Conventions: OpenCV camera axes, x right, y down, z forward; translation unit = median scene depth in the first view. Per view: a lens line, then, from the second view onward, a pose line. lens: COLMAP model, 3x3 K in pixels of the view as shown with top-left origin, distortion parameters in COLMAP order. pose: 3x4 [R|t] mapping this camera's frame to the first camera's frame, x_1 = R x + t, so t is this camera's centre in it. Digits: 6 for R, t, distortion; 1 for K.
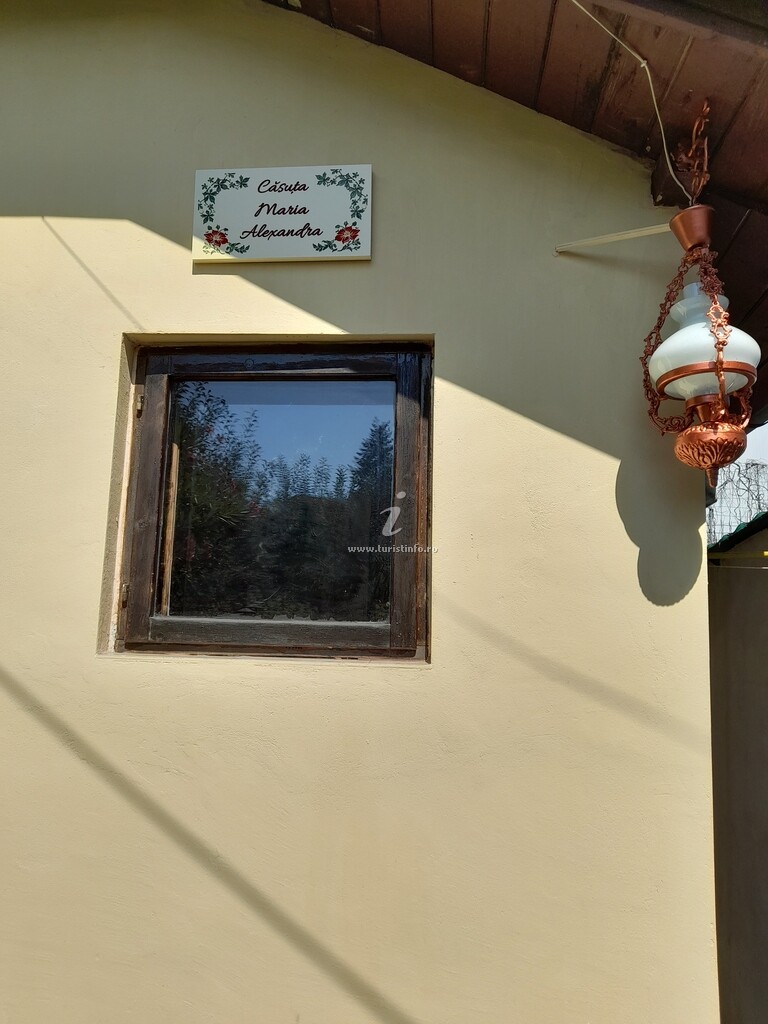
lens RADIAL K [[777.5, 0, 384.0], [0, 777.5, 512.0], [0, 0, 1]] dist [0.007990, -0.063743]
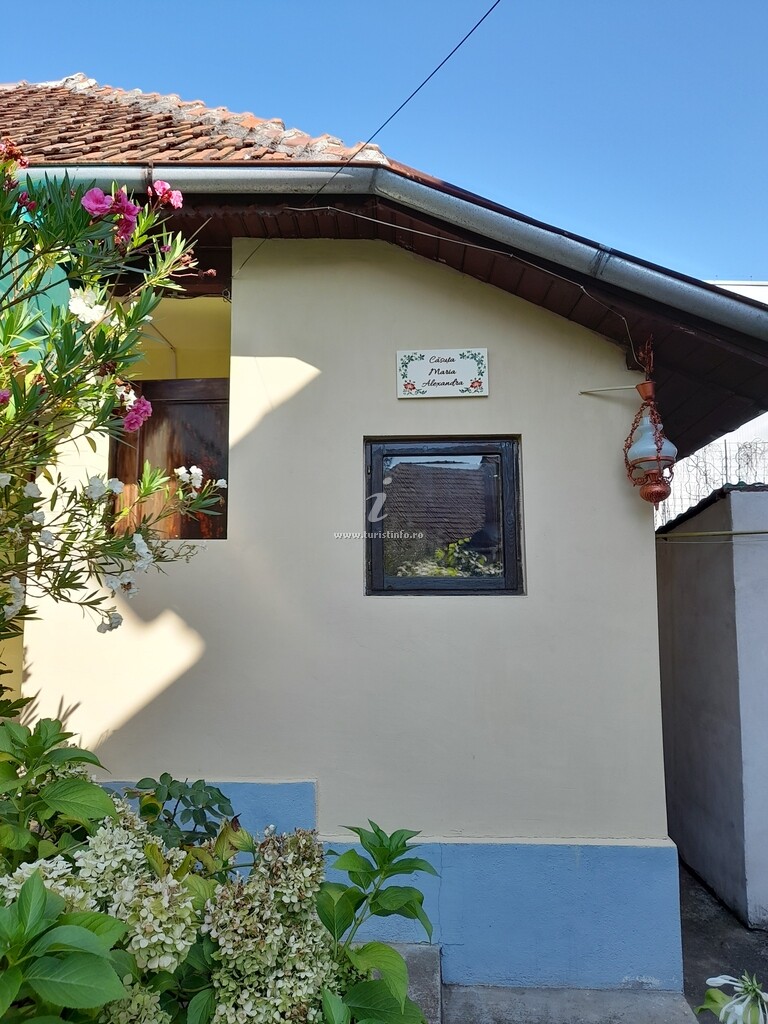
lens RADIAL K [[777.5, 0, 384.0], [0, 777.5, 512.0], [0, 0, 1]] dist [0.007990, -0.063743]
pose [[0.998258, -0.032021, 0.049547, -0.392348], [0.030610, 0.999111, 0.028984, -0.093390], [-0.050431, -0.027417, 0.998351, -0.991141]]
